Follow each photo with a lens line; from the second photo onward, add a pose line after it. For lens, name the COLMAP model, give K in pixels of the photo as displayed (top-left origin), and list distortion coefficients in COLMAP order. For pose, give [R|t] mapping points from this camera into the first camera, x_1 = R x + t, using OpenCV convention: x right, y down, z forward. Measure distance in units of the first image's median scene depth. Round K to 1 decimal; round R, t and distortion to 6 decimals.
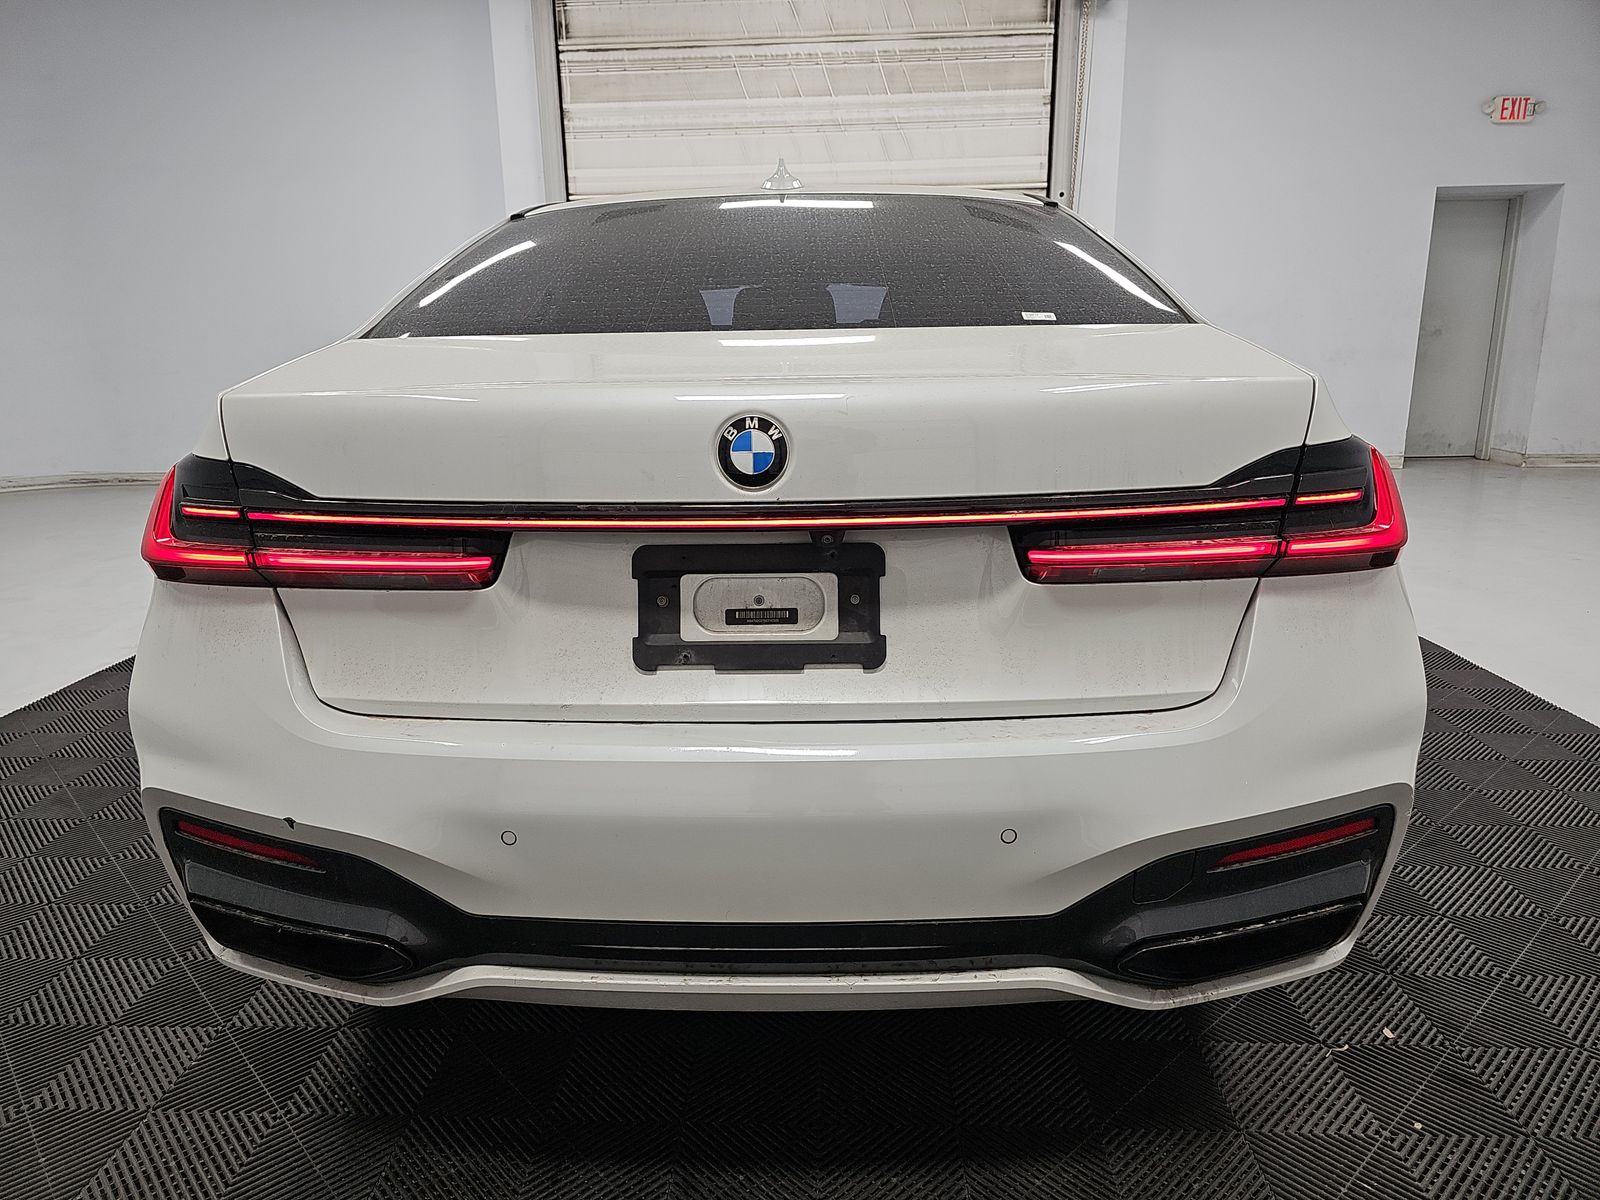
lens RADIAL K [[1042.3, 0, 796.7], [0, 1042.3, 599.0], [0, 0, 1]] dist [0.033707, -0.035118]
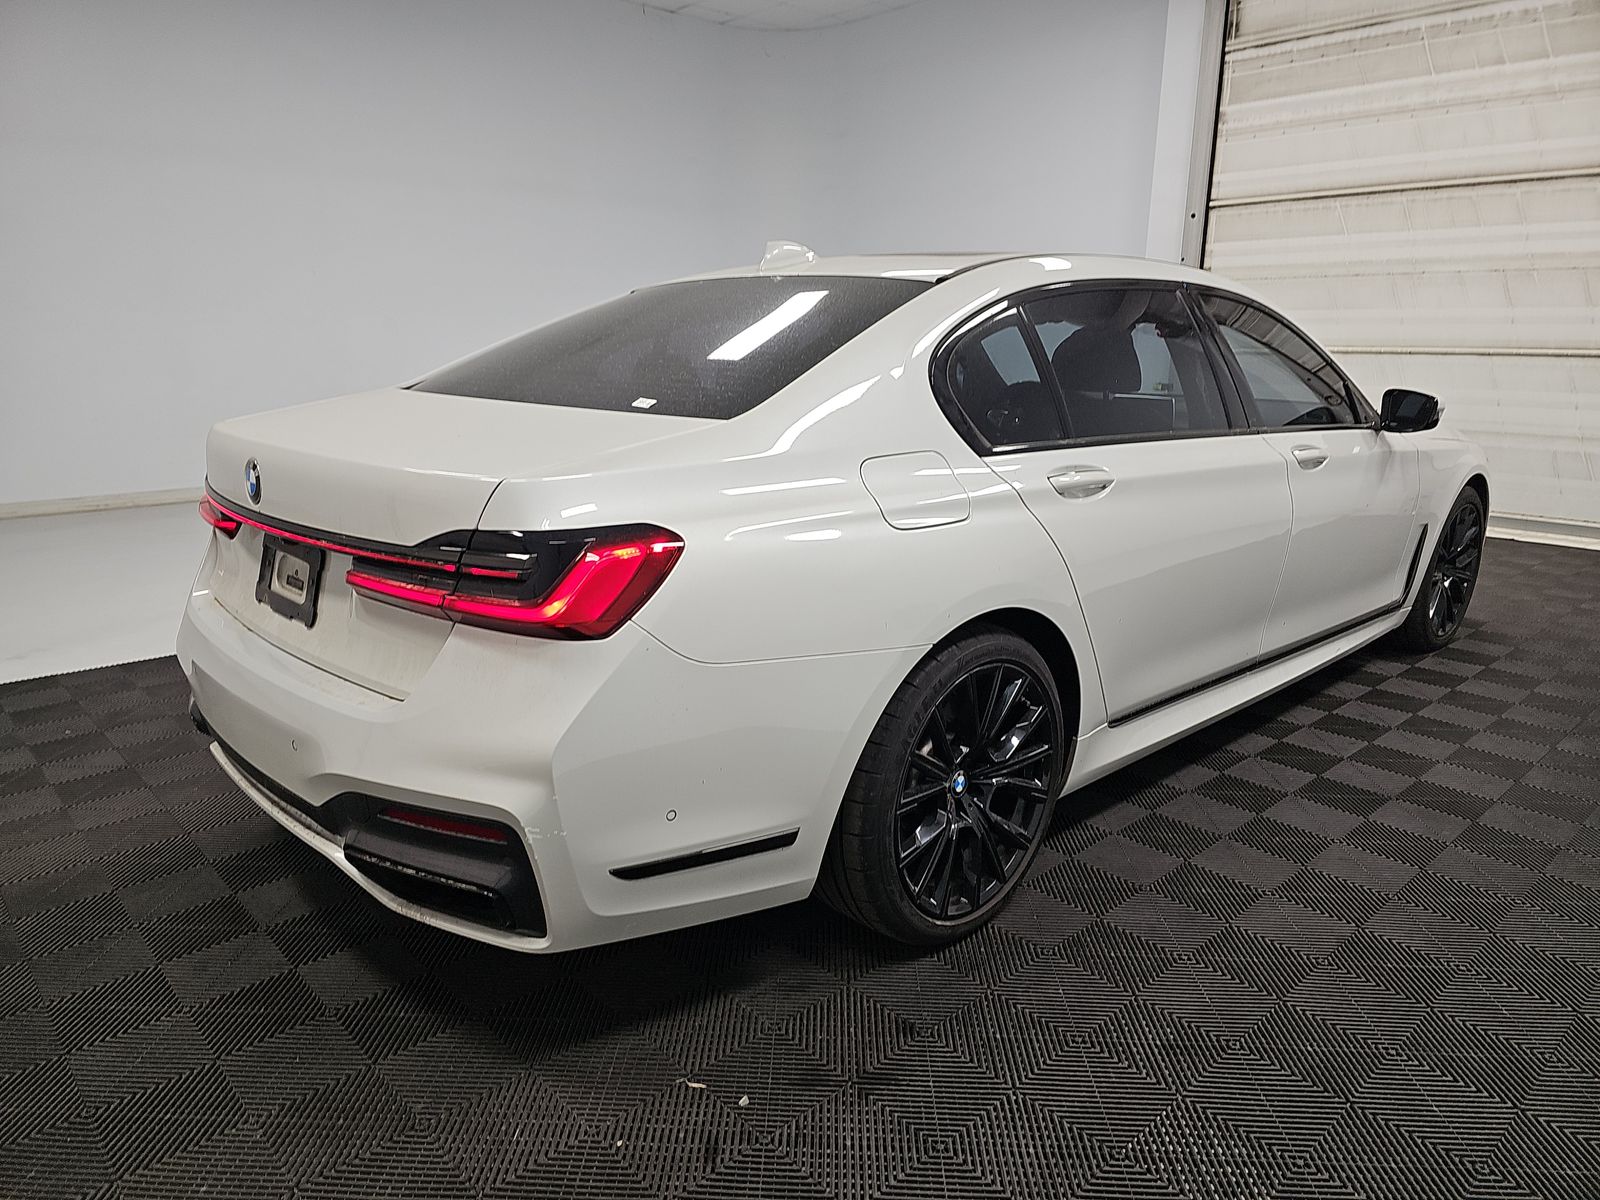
lens RADIAL K [[1042.3, 0, 789.8], [0, 1042.3, 603.3], [0, 0, 1]] dist [0.033707, -0.035118]
pose [[0.712162, 0.198467, -0.673377, 0.241818], [-0.187061, 0.978174, 0.090466, -0.036079], [0.676634, 0.061536, 0.733743, 0.046175]]
